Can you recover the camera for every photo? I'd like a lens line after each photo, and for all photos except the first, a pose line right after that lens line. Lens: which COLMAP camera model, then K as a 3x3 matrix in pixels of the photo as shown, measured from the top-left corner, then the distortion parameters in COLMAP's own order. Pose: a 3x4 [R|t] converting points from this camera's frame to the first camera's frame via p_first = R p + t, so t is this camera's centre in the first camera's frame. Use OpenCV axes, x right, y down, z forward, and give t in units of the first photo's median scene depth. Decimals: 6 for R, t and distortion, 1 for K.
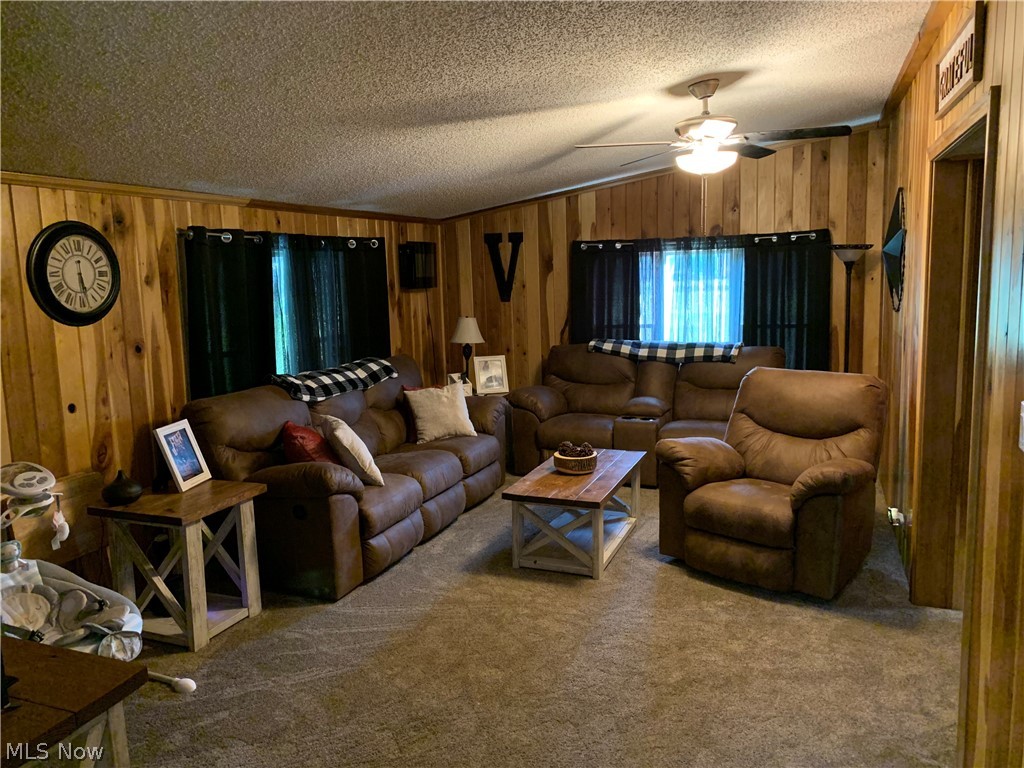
lens RADIAL K [[787.8, 0, 514.6], [0, 787.8, 381.8], [0, 0, 1]] dist [0.038061, -0.034243]
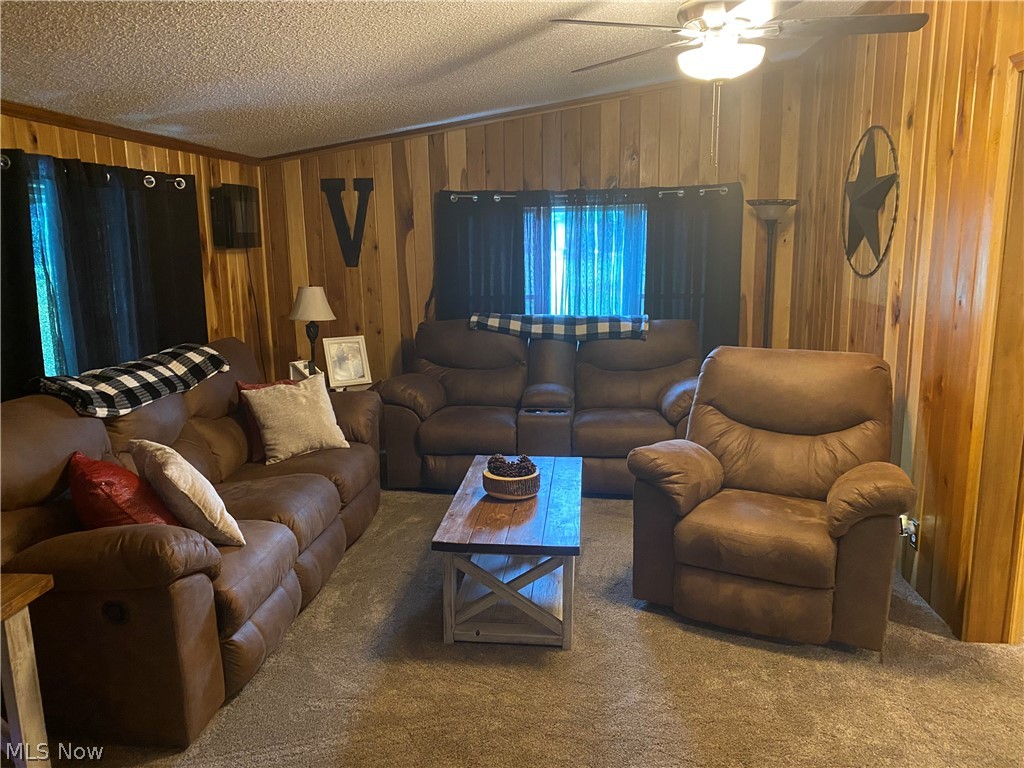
lens RADIAL K [[770.8, 0, 493.3], [0, 770.8, 382.6], [0, 0, 1]] dist [0.020198, -0.023218]
pose [[0.963251, -0.037776, 0.265932, -0.133573], [0.027714, 0.998754, 0.041490, -0.022331], [-0.267168, -0.032595, 0.963099, 0.336662]]
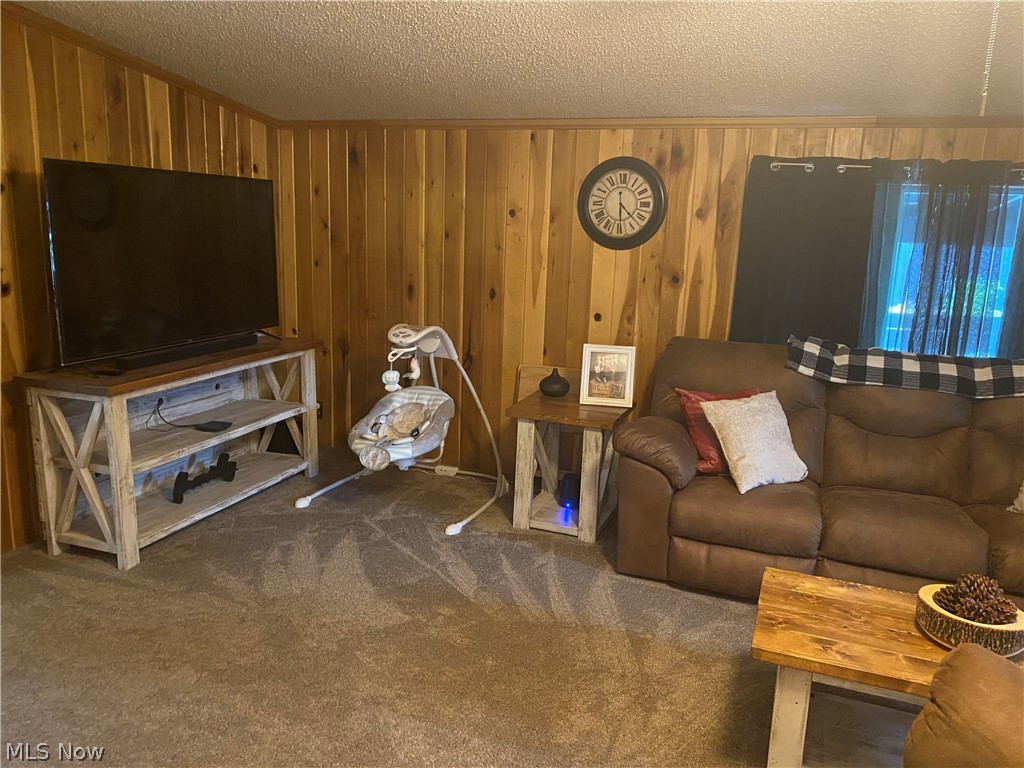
lens RADIAL K [[770.8, 0, 511.7], [0, 770.8, 390.7], [0, 0, 1]] dist [0.020198, -0.023218]
pose [[0.006220, 0.235894, -0.971759, 0.528623], [-0.177485, 0.956609, 0.231081, -0.093745], [0.984104, 0.171035, 0.047818, 0.733989]]
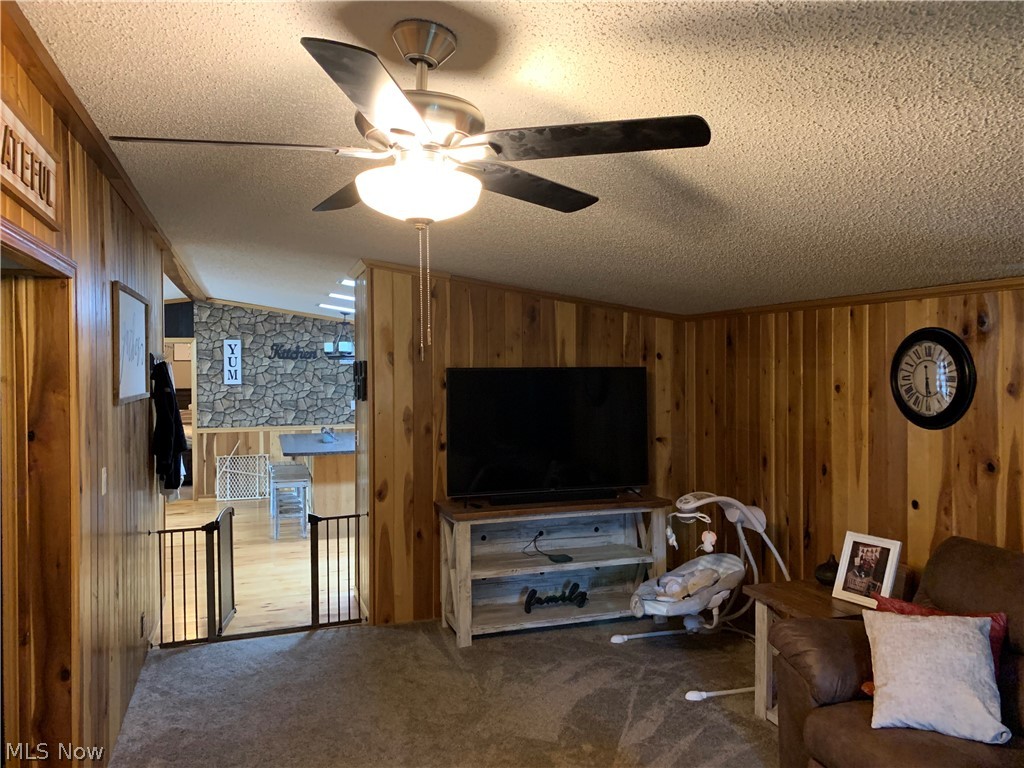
lens RADIAL K [[787.8, 0, 505.8], [0, 787.8, 375.6], [0, 0, 1]] dist [0.038061, -0.034243]
pose [[-0.782725, 0.034443, -0.621415, 0.448219], [-0.065726, 0.988310, 0.137566, -0.213954], [0.618888, 0.148519, -0.771310, 1.272410]]
